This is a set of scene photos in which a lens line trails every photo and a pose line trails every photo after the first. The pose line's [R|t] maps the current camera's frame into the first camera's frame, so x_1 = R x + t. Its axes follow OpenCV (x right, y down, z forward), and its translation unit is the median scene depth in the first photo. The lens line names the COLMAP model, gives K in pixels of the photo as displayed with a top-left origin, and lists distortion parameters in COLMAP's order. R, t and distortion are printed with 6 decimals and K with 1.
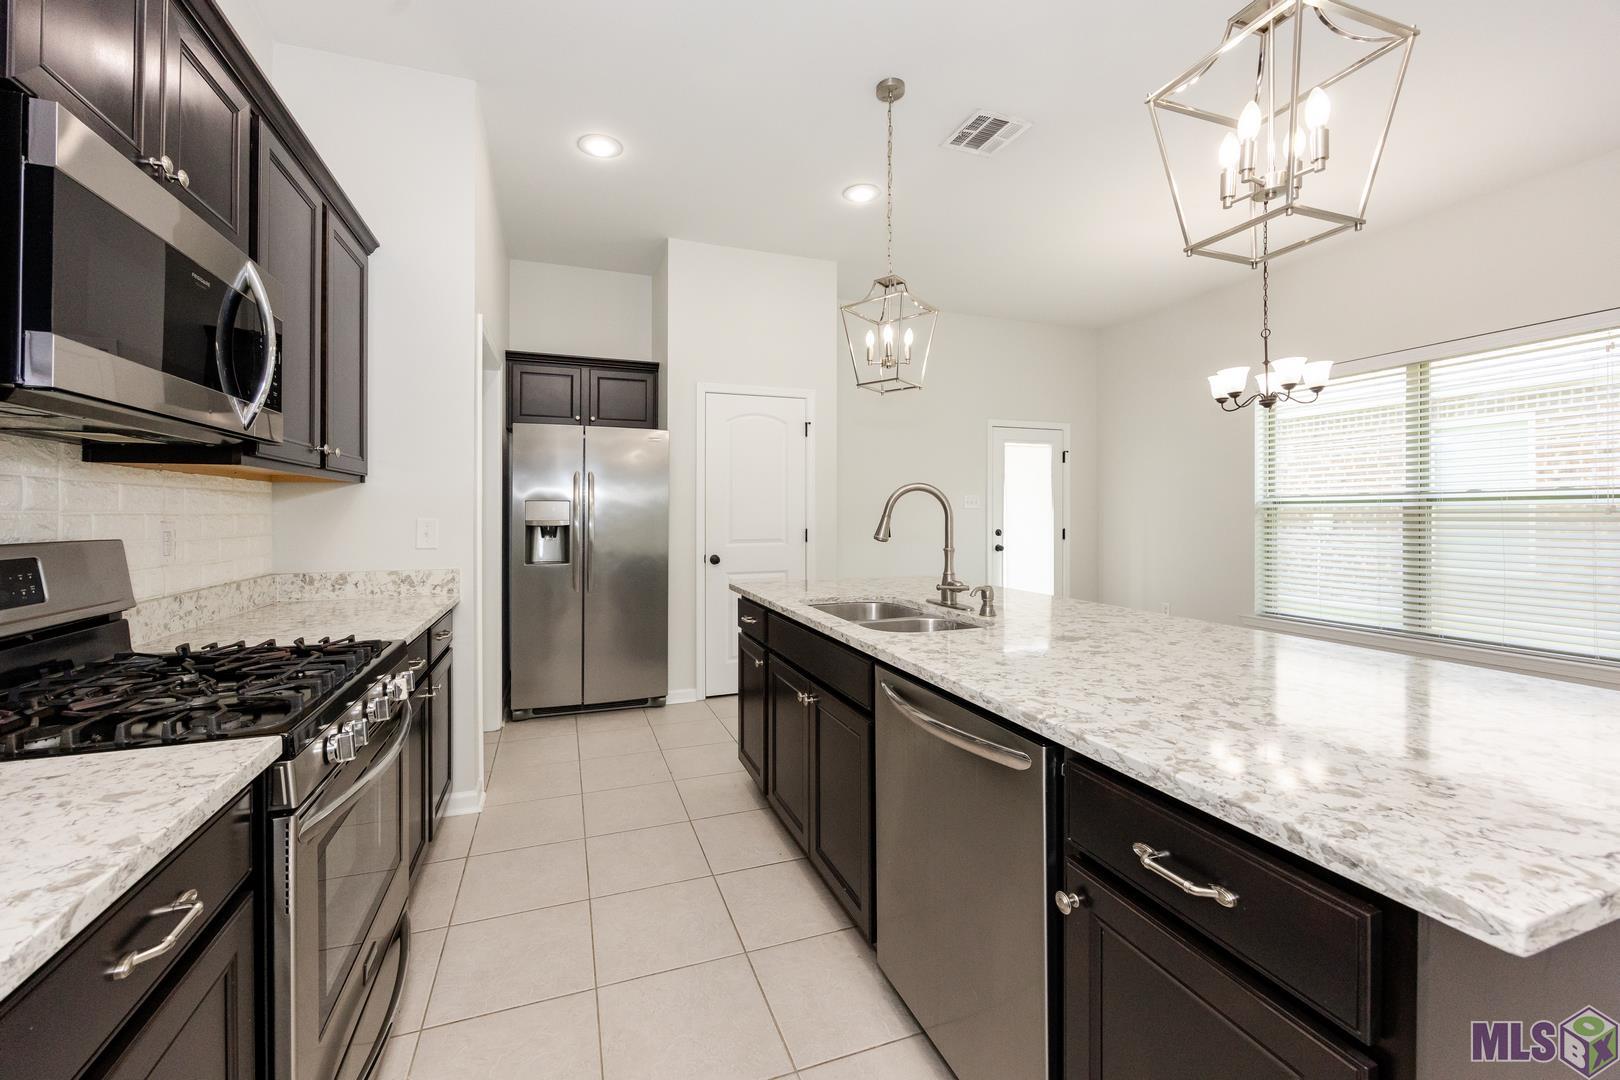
lens RADIAL K [[643.9, 0, 765.9], [0, 643.9, 514.4], [0, 0, 1]] dist [-0.001437, -0.000034]
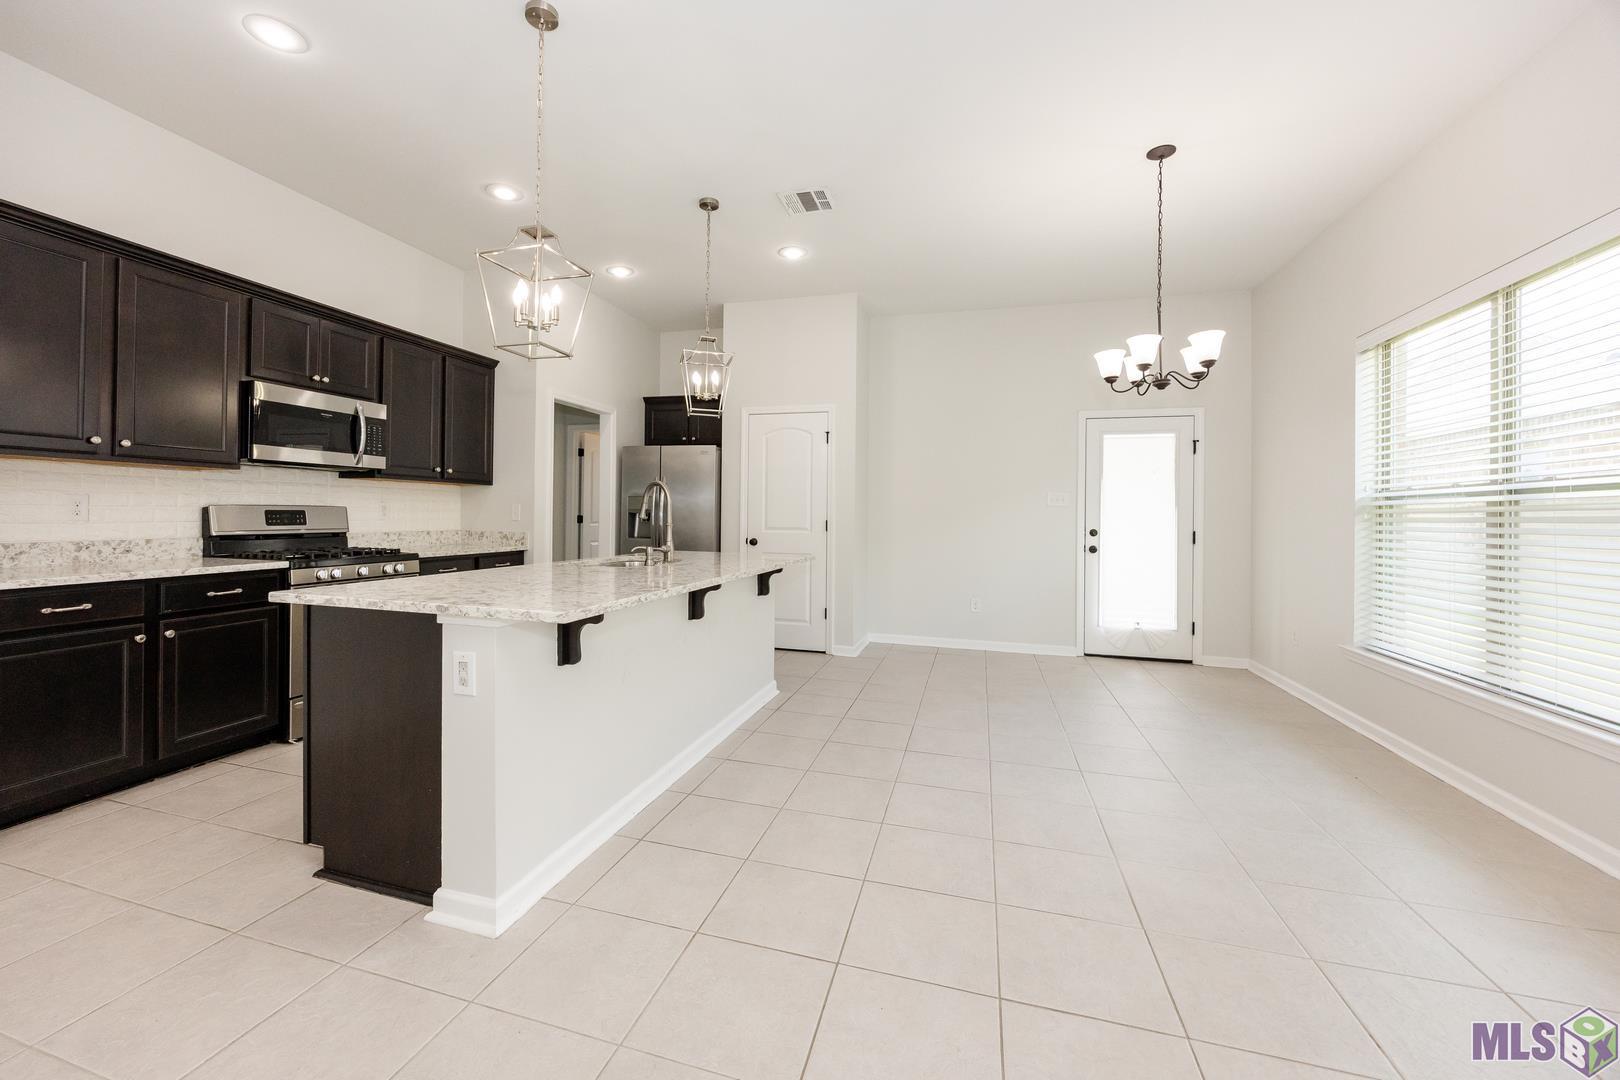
lens RADIAL K [[643.9, 0, 765.9], [0, 643.9, 514.4], [0, 0, 1]] dist [-0.001437, -0.000034]
pose [[0.795204, 0.014259, -0.606174, 0.805745], [-0.018454, 0.999829, -0.000690, 0.016822], [0.606061, 0.011735, 0.795332, -0.028550]]
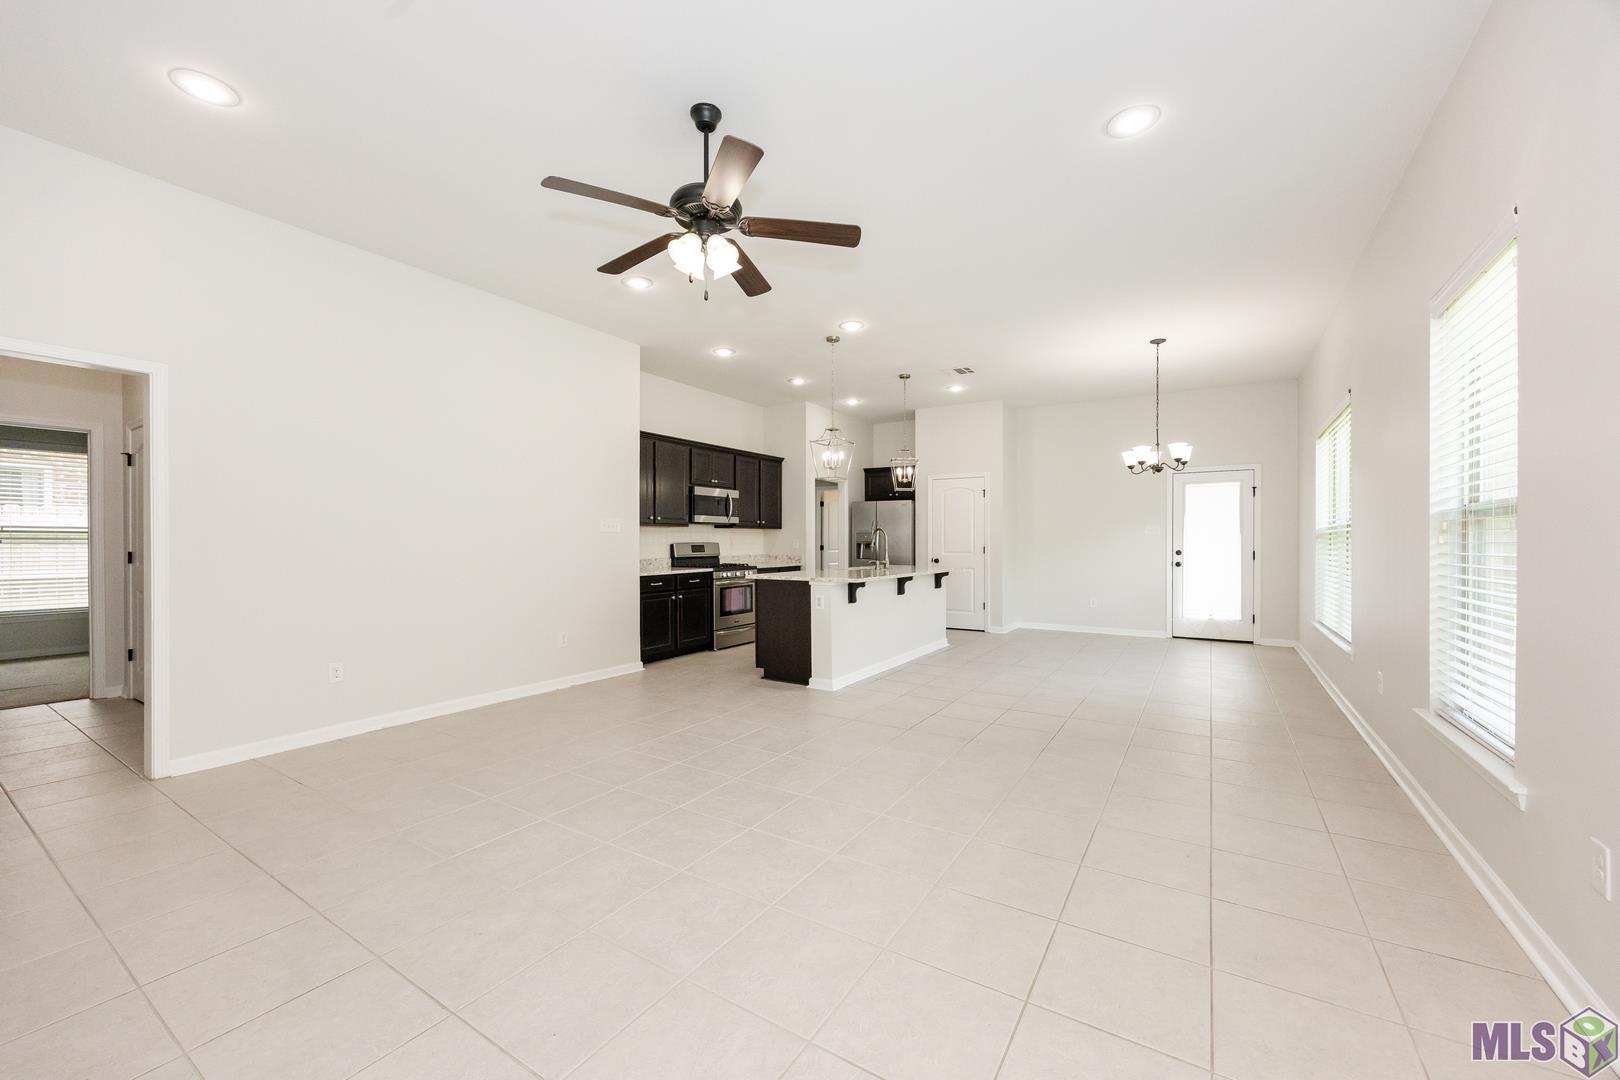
lens RADIAL K [[628.3, 0, 773.7], [0, 628.3, 547.2], [0, 0, 1]] dist [-0.000355, -0.000007]
pose [[0.579979, 0.009784, -0.814573, 1.377293], [-0.003283, 0.999948, 0.009673, 0.010464], [0.814625, -0.002935, 0.579980, -0.645236]]
